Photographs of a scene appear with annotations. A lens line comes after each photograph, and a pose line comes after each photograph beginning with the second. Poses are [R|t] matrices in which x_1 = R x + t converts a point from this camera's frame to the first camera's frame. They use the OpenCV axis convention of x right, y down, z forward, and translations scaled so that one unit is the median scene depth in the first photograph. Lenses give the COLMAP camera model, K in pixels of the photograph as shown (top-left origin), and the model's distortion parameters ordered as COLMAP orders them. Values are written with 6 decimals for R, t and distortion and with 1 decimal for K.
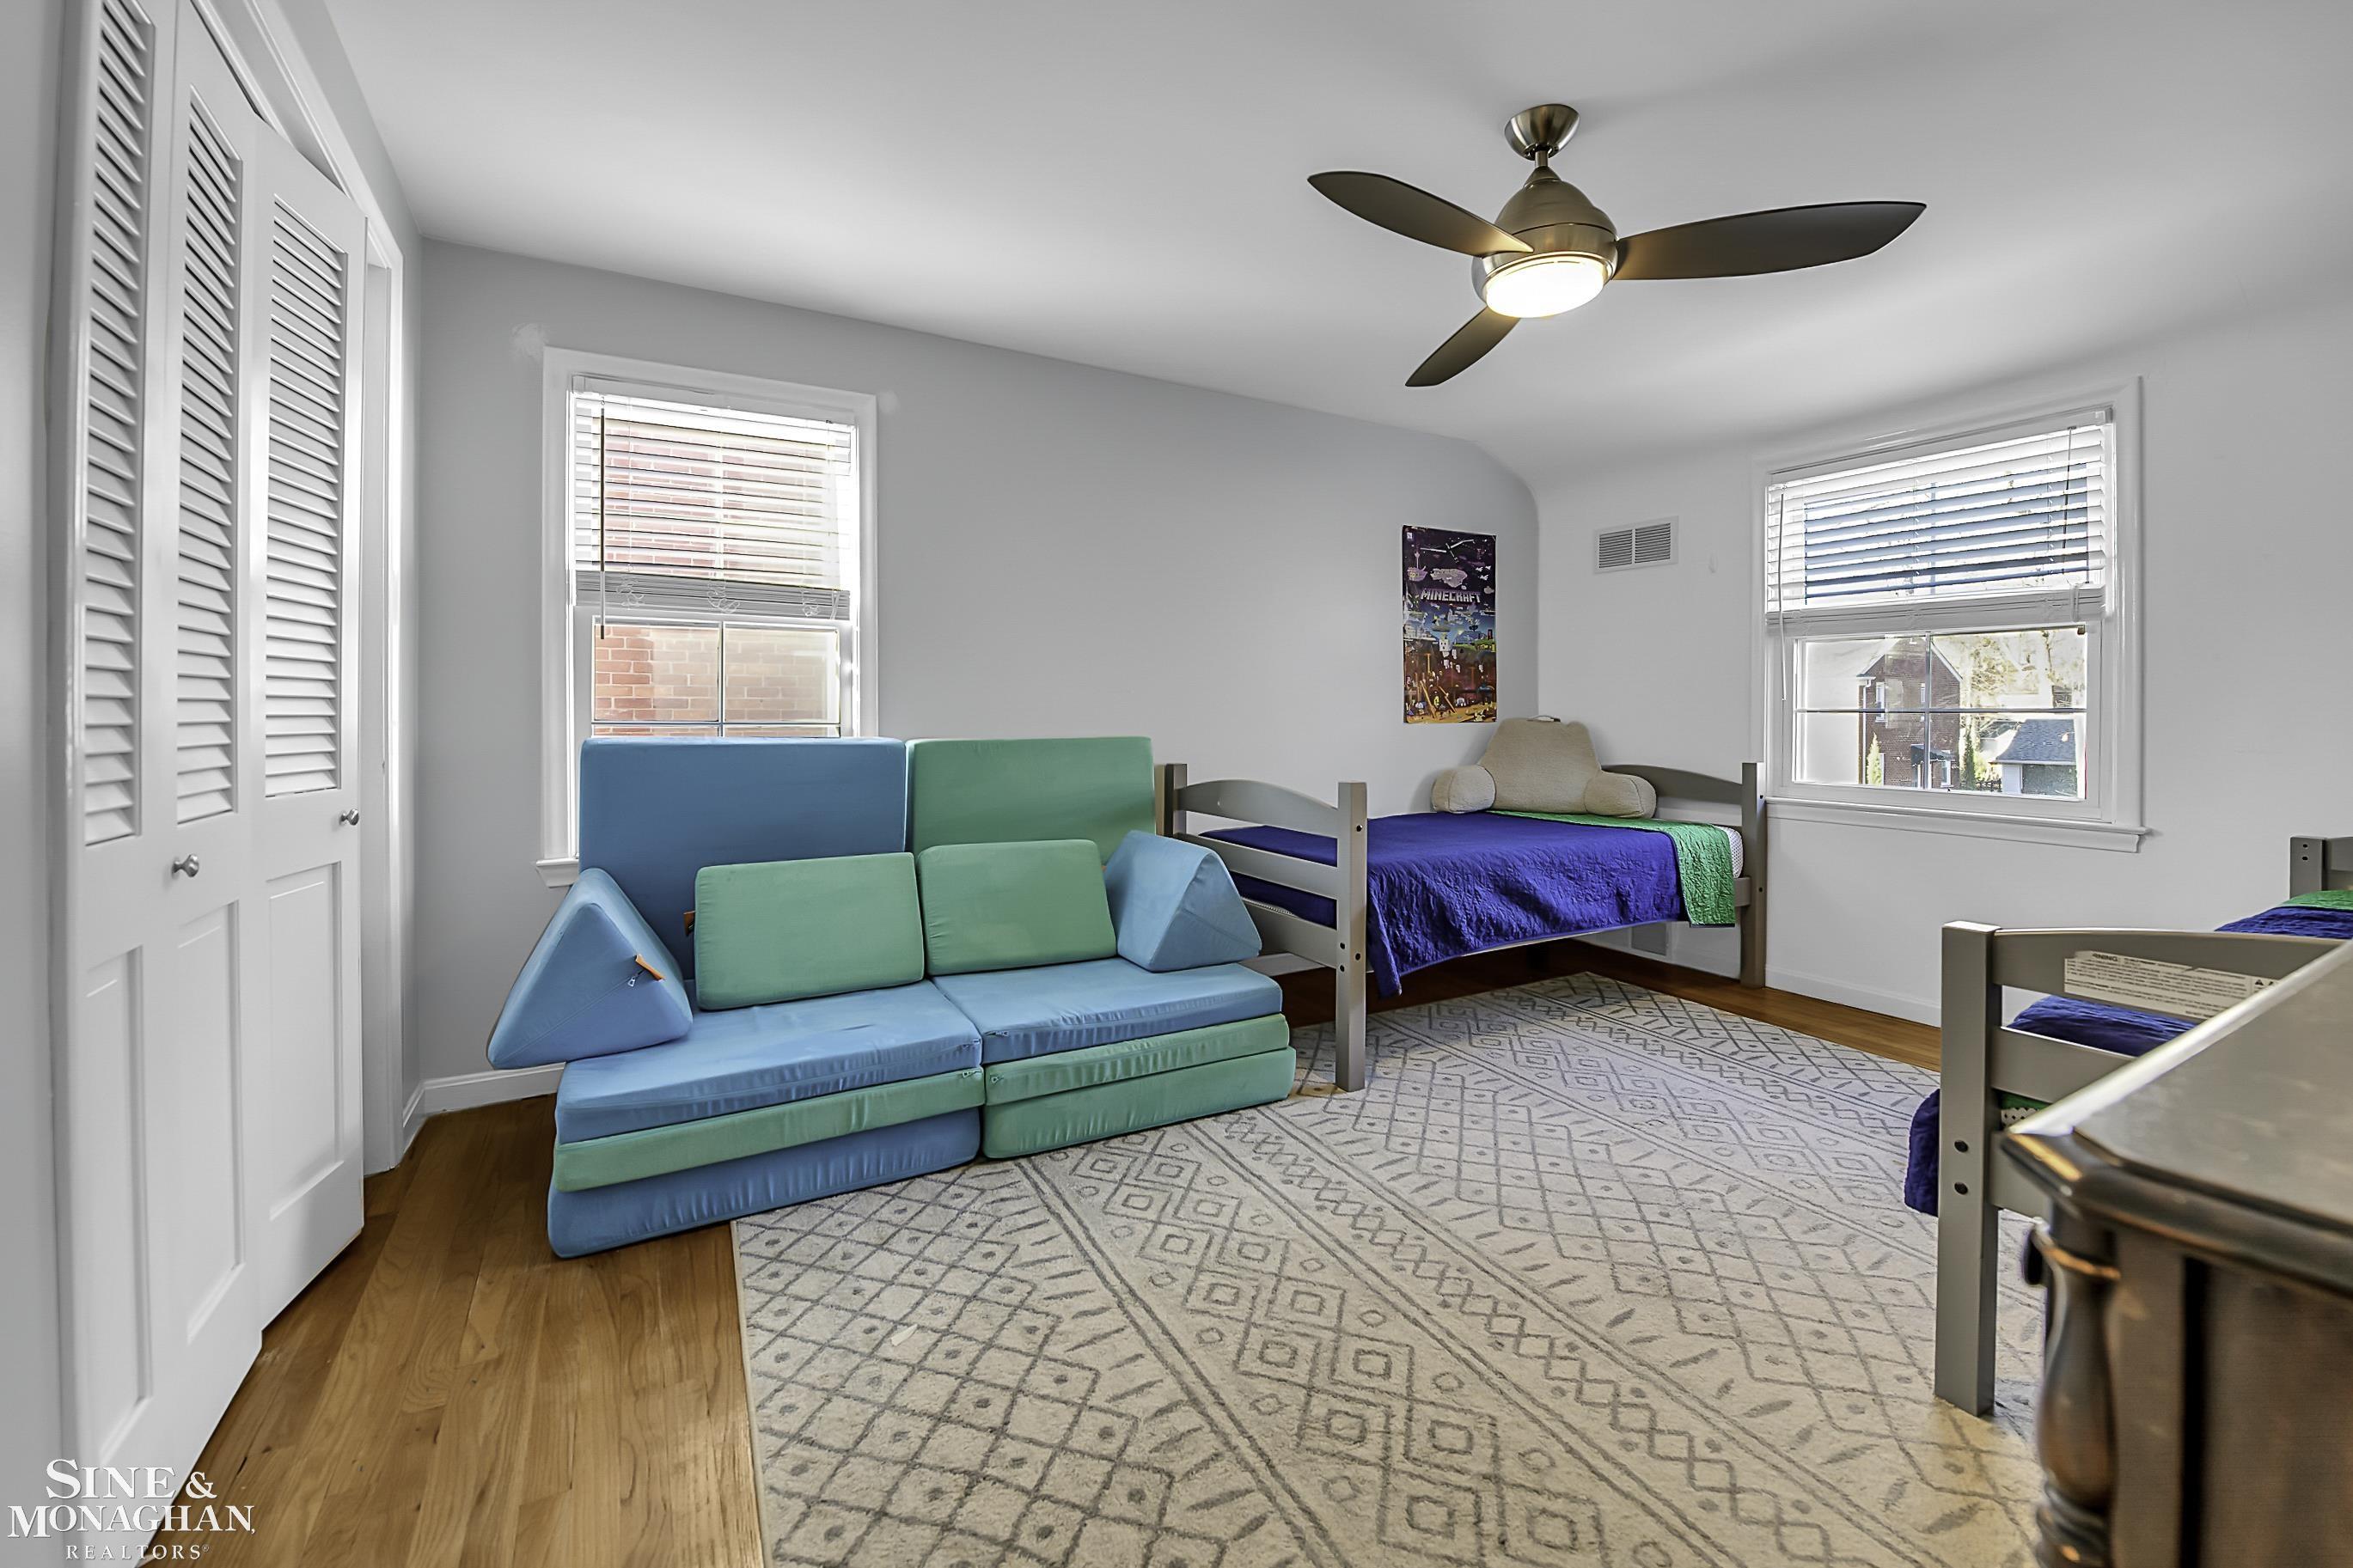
lens RADIAL K [[965.4, 0, 1181.9], [0, 965.4, 777.7], [0, 0, 1]] dist [-0.015683, -0.000715]
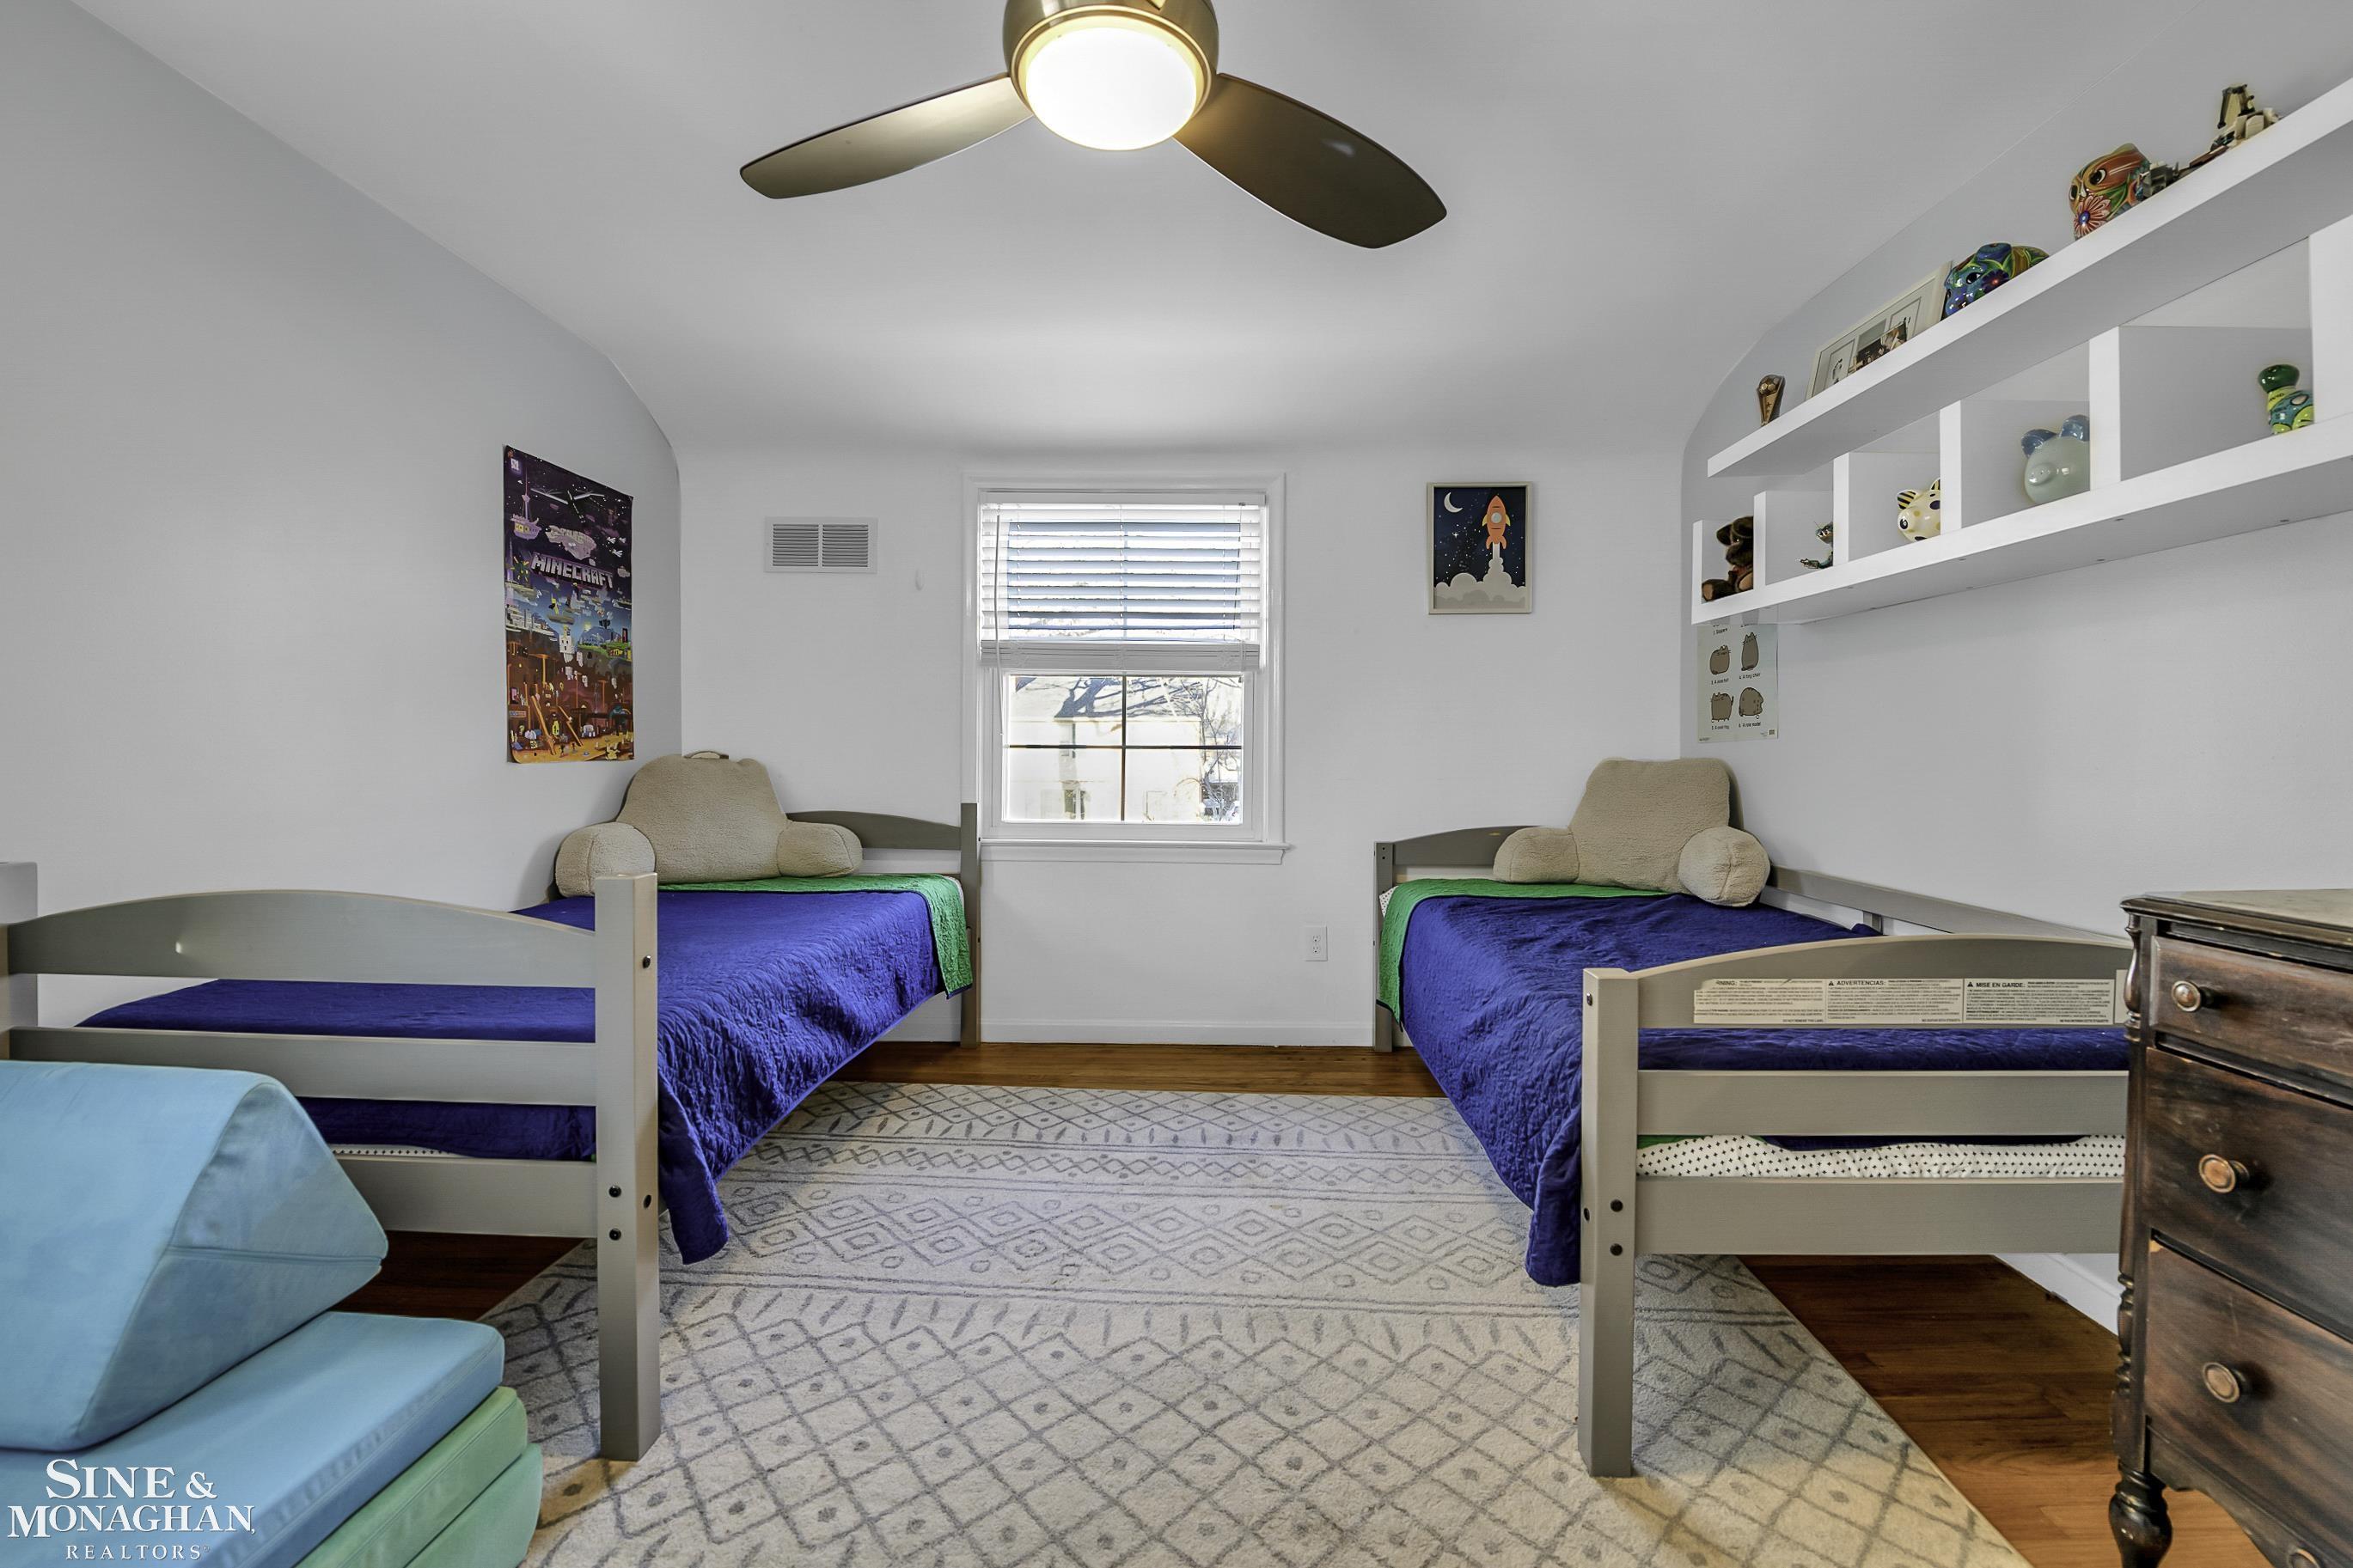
lens RADIAL K [[965.4, 0, 1181.9], [0, 965.4, 777.7], [0, 0, 1]] dist [-0.015683, -0.000715]
pose [[0.513657, -0.020747, 0.857745, -0.082948], [0.052425, 0.998599, -0.007240, -0.020991], [-0.856393, 0.048686, 0.514025, 0.332713]]
